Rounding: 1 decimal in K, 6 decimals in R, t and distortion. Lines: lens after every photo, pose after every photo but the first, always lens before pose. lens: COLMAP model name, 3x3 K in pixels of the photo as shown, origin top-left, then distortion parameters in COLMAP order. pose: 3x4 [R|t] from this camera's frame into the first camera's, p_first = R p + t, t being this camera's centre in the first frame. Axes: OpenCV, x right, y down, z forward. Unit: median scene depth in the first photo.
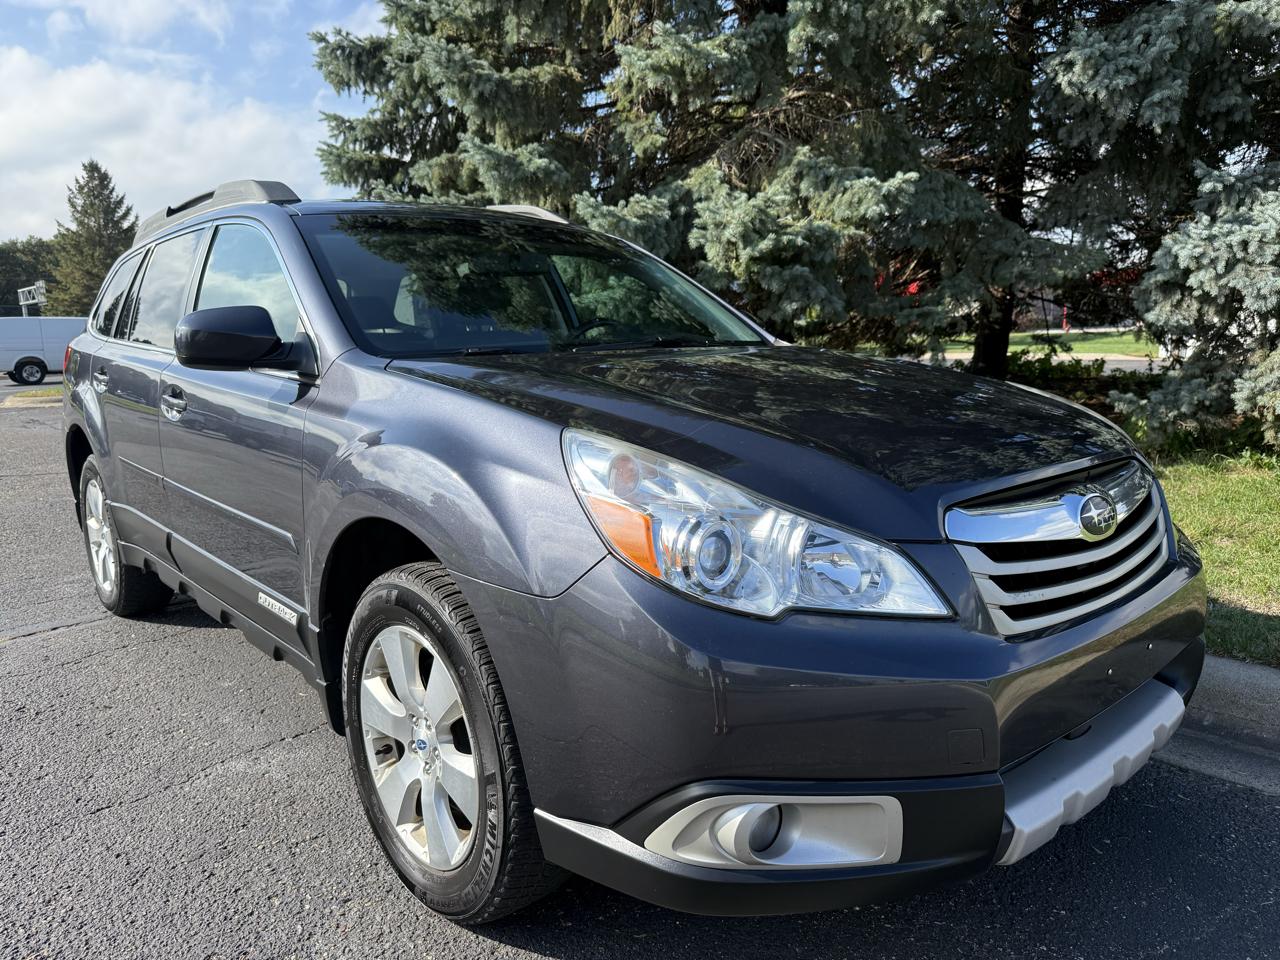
lens RADIAL K [[908.3, 0, 633.4], [0, 908.3, 481.6], [0, 0, 1]] dist [0.004169, -0.003218]
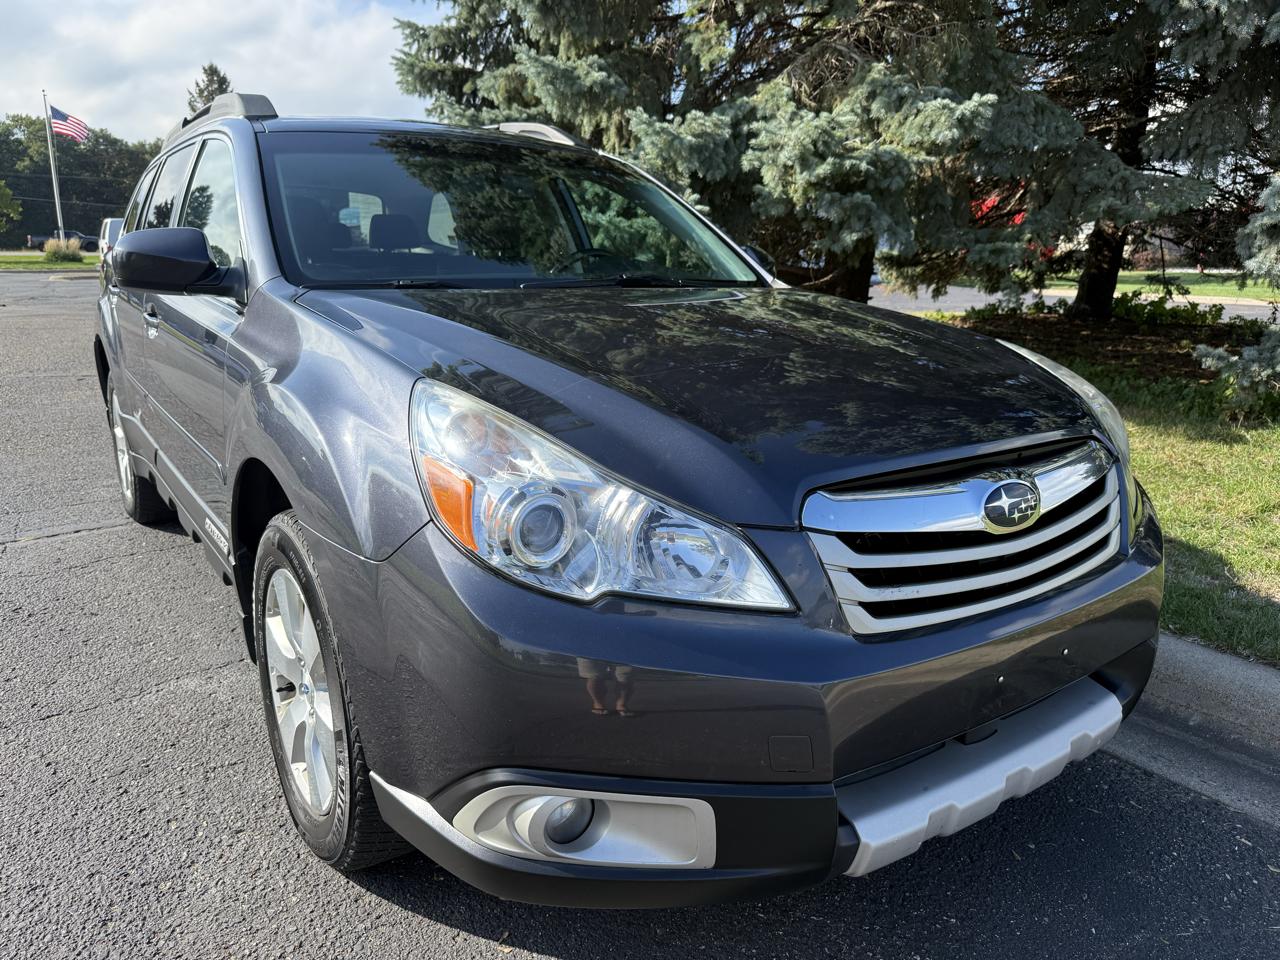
lens RADIAL K [[909.2, 0, 635.9], [0, 909.2, 481.7], [0, 0, 1]] dist [0.000570, 0.000431]
pose [[0.993540, 0.060162, -0.096227, 0.057605], [-0.051879, 0.994911, 0.086370, -0.011005], [0.100933, -0.080820, 0.991605, 0.020198]]
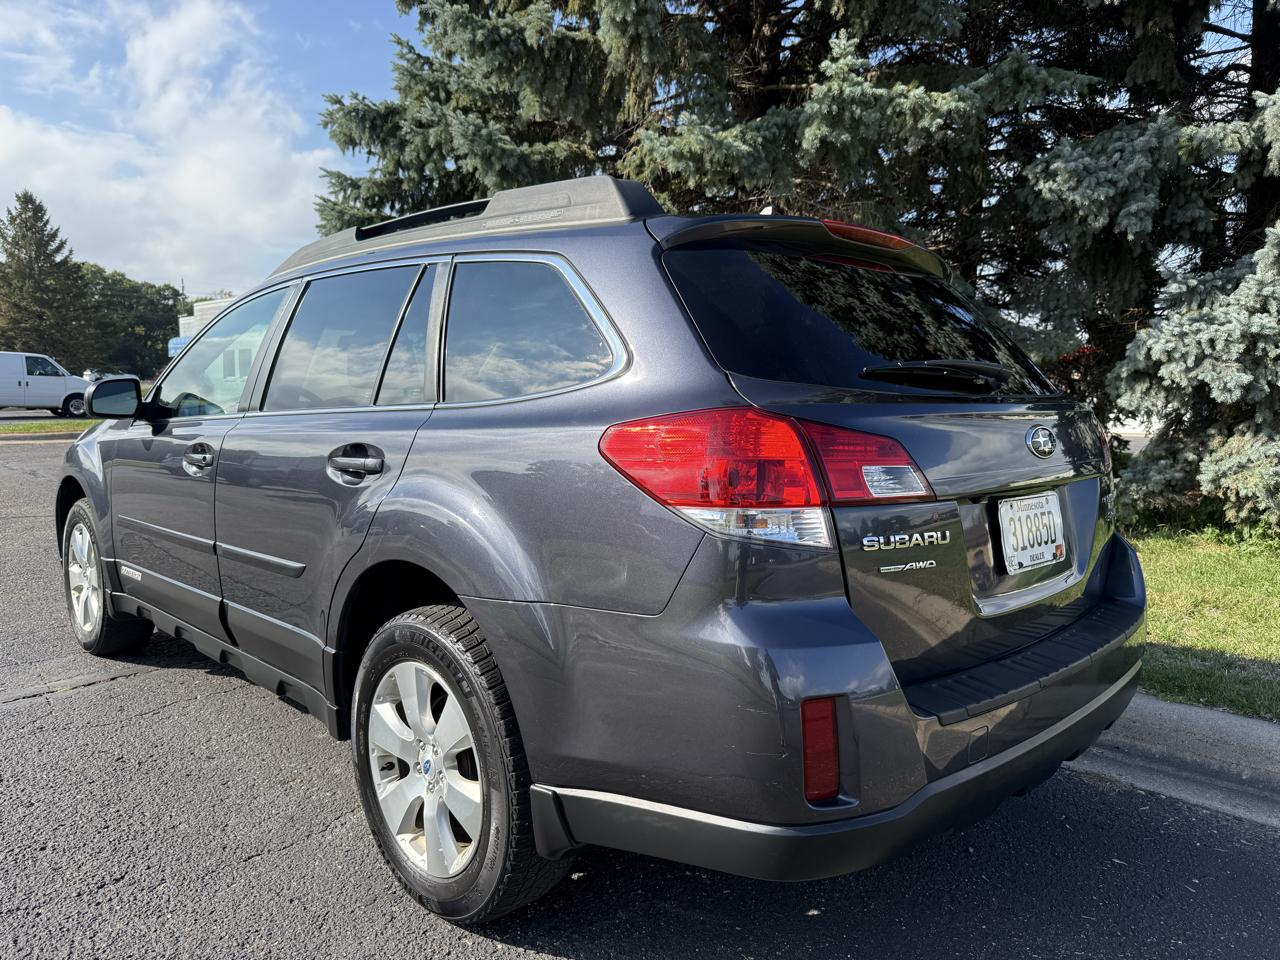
lens RADIAL K [[906.6, 0, 646.5], [0, 906.6, 480.1], [0, 0, 1]] dist [0.003873, -0.004402]
pose [[0.996301, 0.029882, 0.080575, -0.082944], [-0.024807, 0.997688, -0.063270, -0.004294], [-0.082279, 0.061038, 0.994738, -0.030412]]
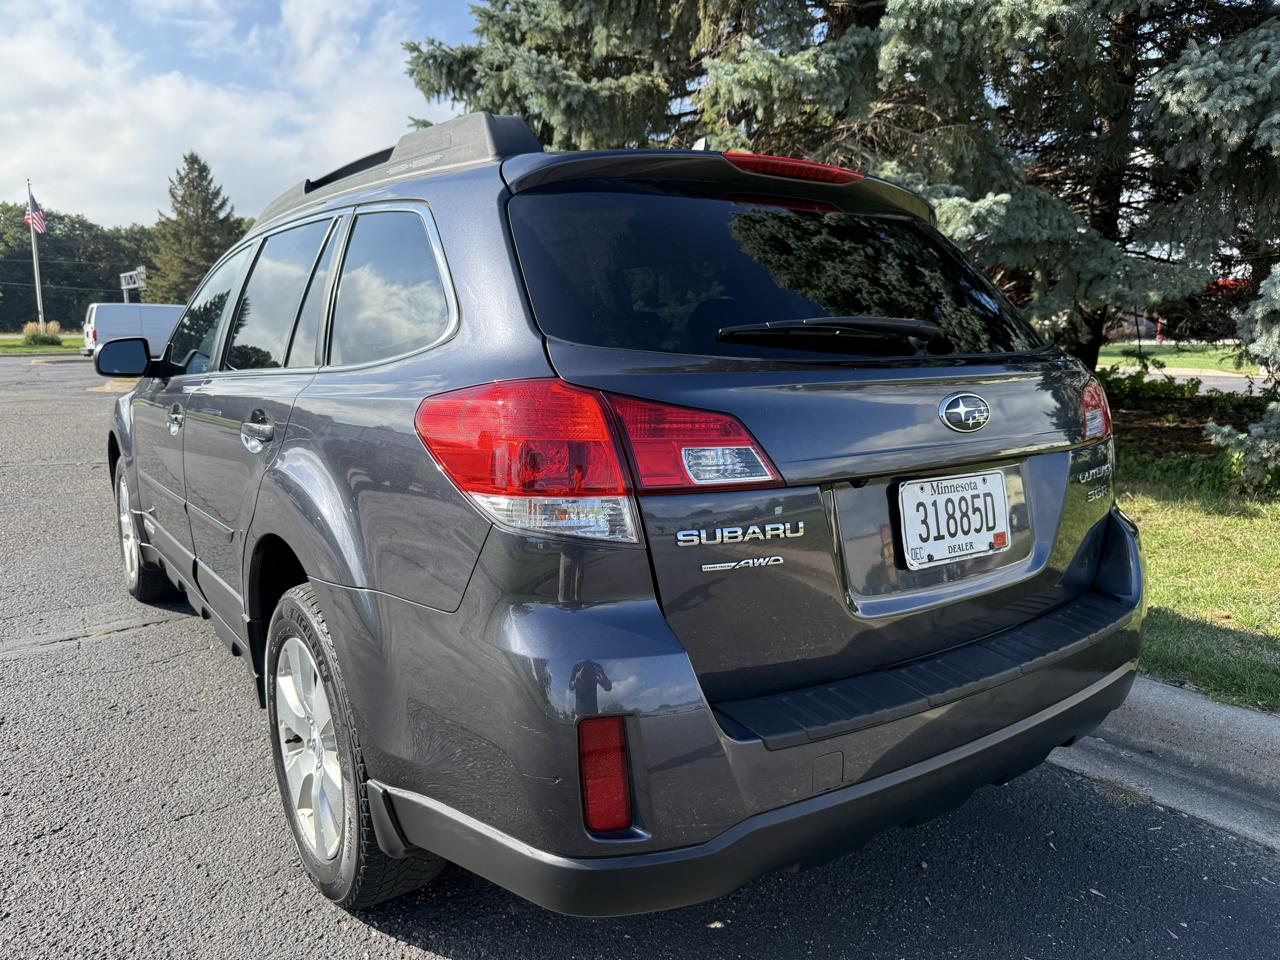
lens RADIAL K [[909.2, 0, 635.9], [0, 909.2, 481.7], [0, 0, 1]] dist [0.000570, 0.000431]
pose [[0.996562, 0.038670, -0.073276, -0.002193], [-0.038477, 0.999251, 0.004051, -0.017209], [0.073378, -0.001218, 0.997303, -0.001557]]
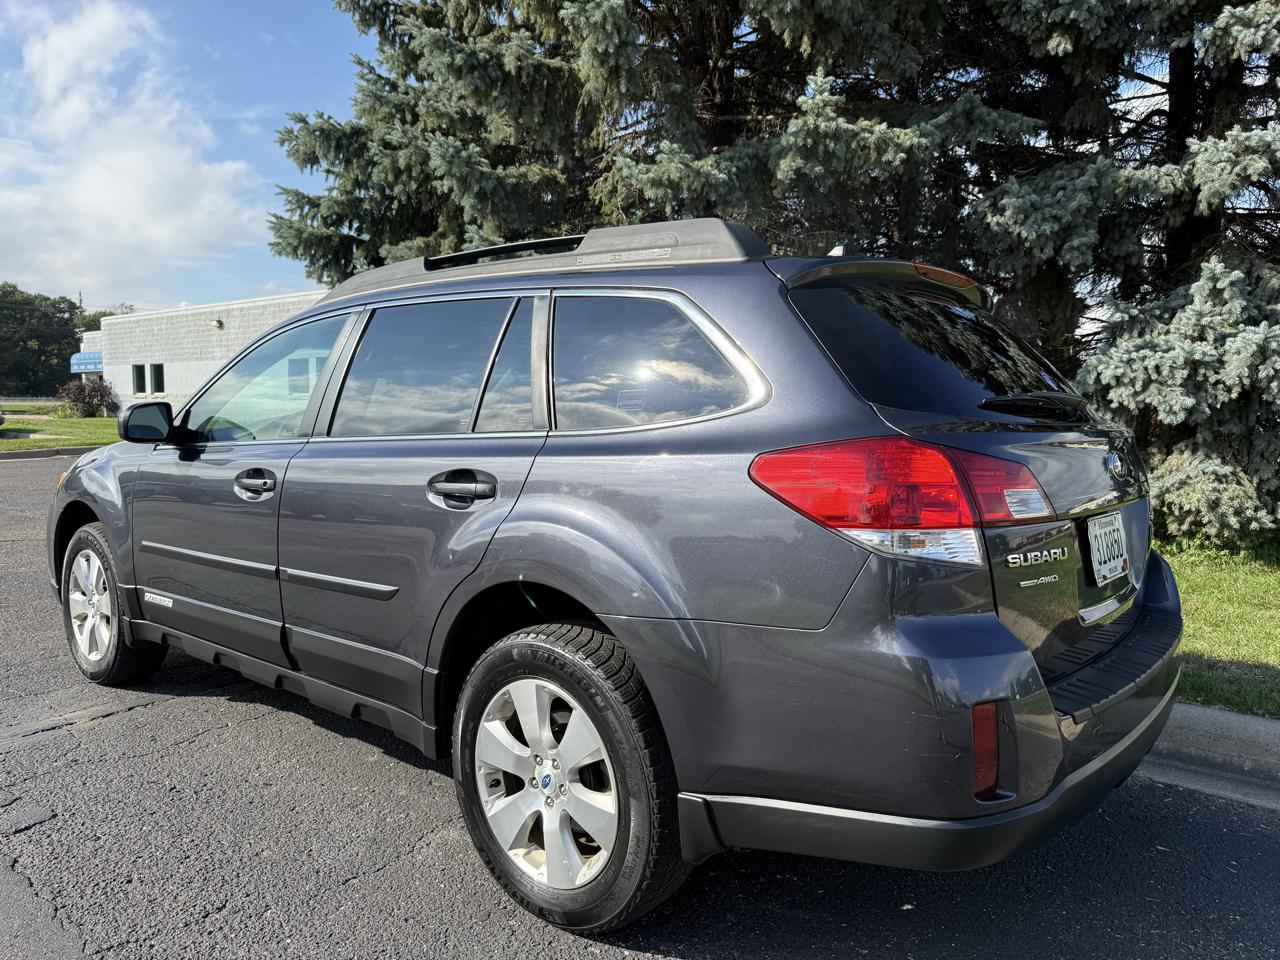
lens RADIAL K [[903.2, 0, 650.2], [0, 903.2, 479.9], [0, 0, 1]] dist [0.001976, -0.000710]
pose [[0.985324, 0.025855, 0.168726, -0.152458], [-0.011635, 0.996336, -0.084729, -0.003999], [-0.170299, 0.081523, 0.982014, -0.038339]]
